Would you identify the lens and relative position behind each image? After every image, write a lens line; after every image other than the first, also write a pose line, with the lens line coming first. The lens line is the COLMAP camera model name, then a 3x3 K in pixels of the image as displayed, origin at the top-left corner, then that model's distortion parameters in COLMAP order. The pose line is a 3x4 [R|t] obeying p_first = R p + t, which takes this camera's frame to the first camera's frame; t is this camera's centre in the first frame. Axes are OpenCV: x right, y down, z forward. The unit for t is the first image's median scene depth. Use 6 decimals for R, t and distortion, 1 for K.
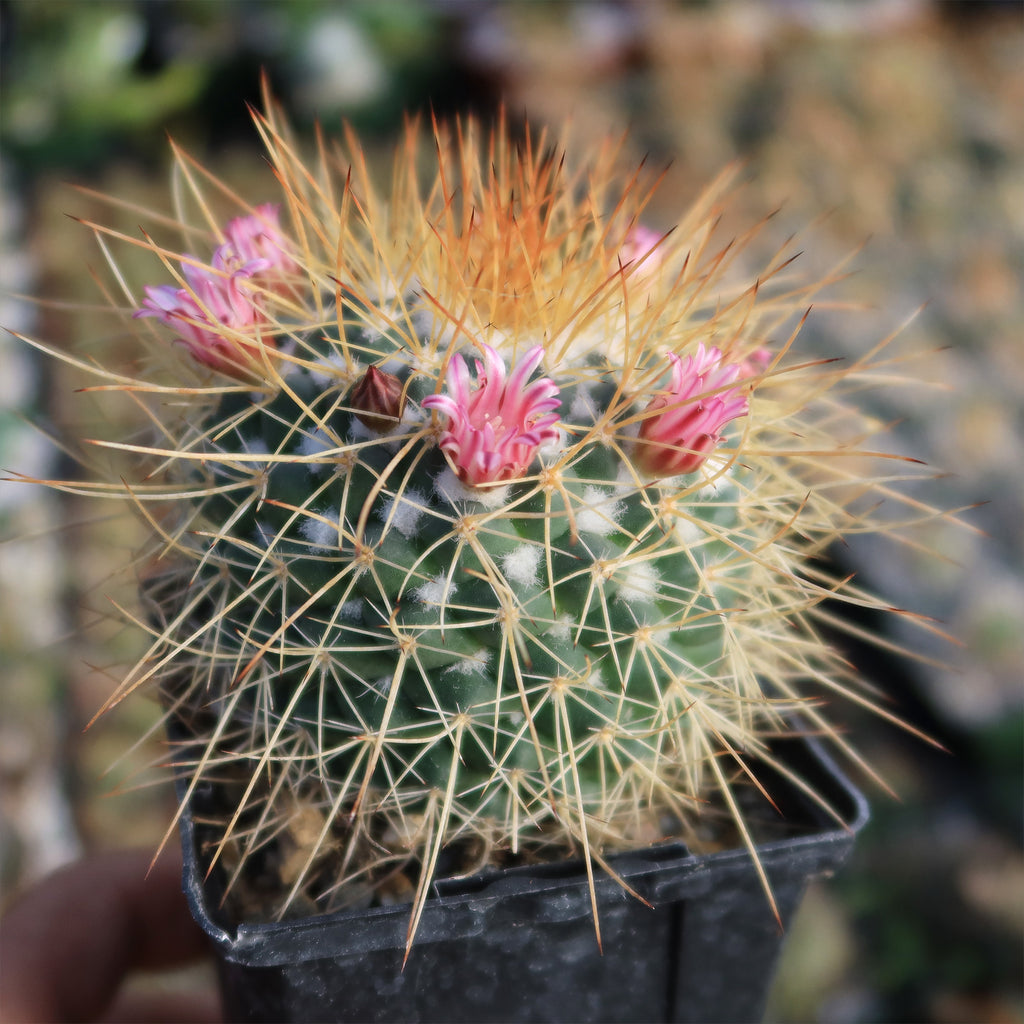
lens RADIAL K [[1529.3, 0, 512.0], [0, 1529.3, 512.0], [0, 0, 1]] dist [0.019329, -0.040358]
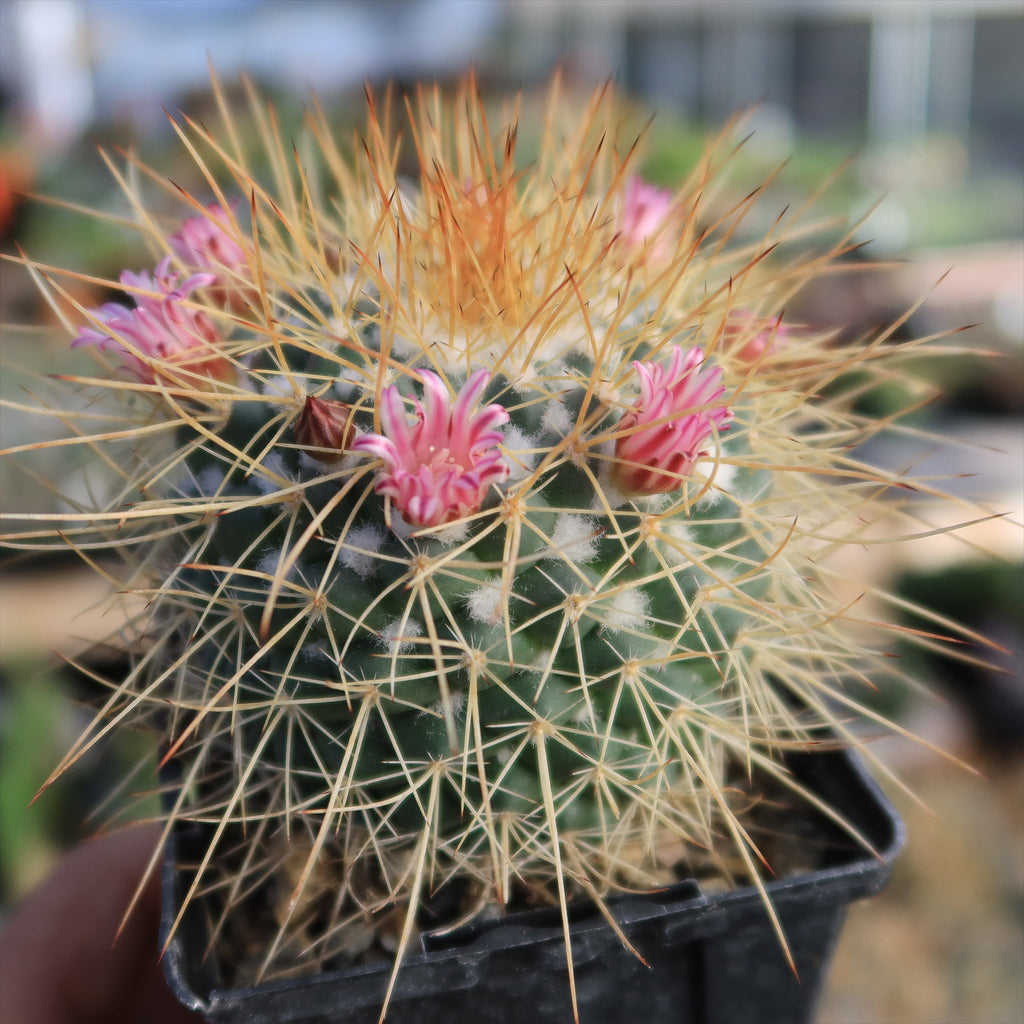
lens RADIAL K [[1529.3, 0, 512.0], [0, 1529.3, 512.0], [0, 0, 1]] dist [0.019329, -0.040358]
pose [[0.992582, -0.043865, -0.113391, 0.124442], [0.053460, 0.995113, 0.083014, -0.092987], [0.109196, -0.088460, 0.990076, 0.100239]]
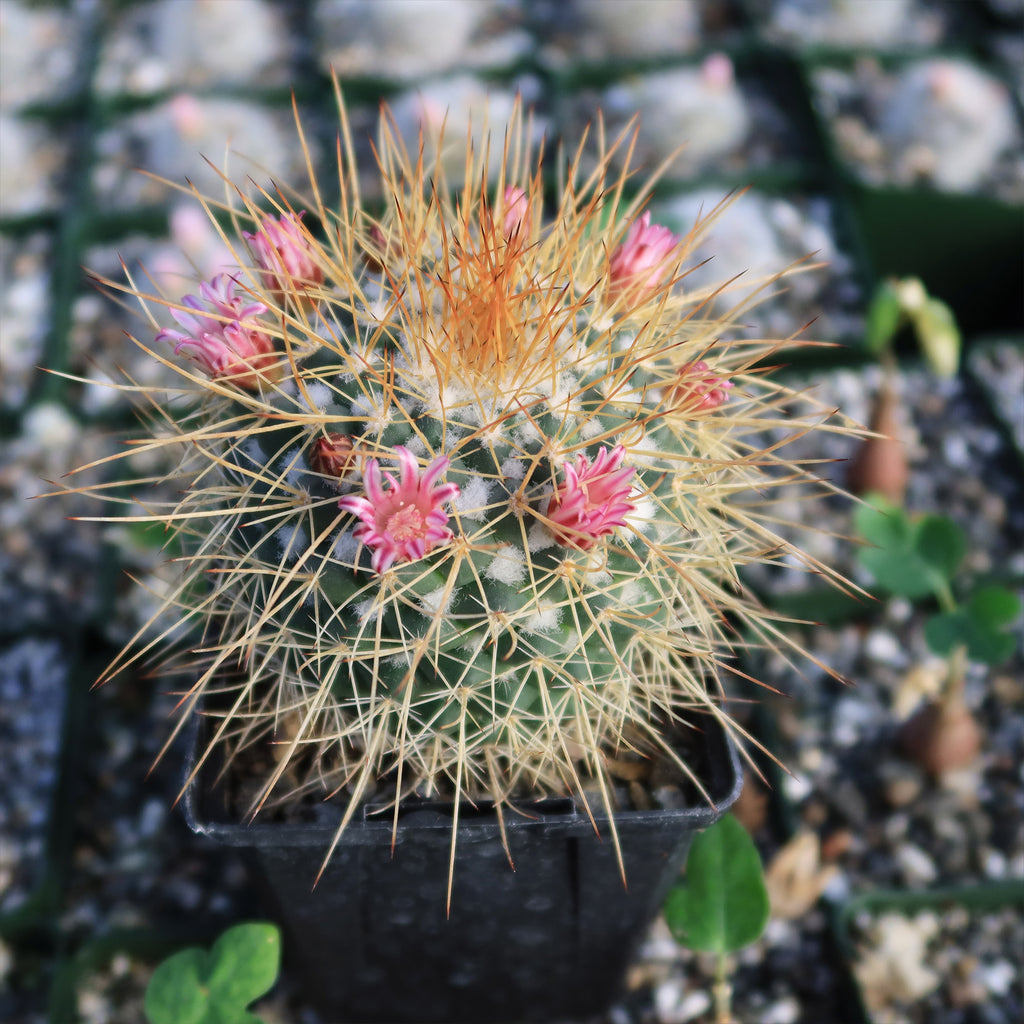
lens RADIAL K [[1529.3, 0, 512.0], [0, 1529.3, 512.0], [0, 0, 1]] dist [0.019329, -0.040358]
pose [[0.970172, 0.152614, -0.188349, 0.279589], [-0.082111, 0.937912, 0.337015, -0.443856], [0.228088, -0.311497, 0.922467, -0.088826]]
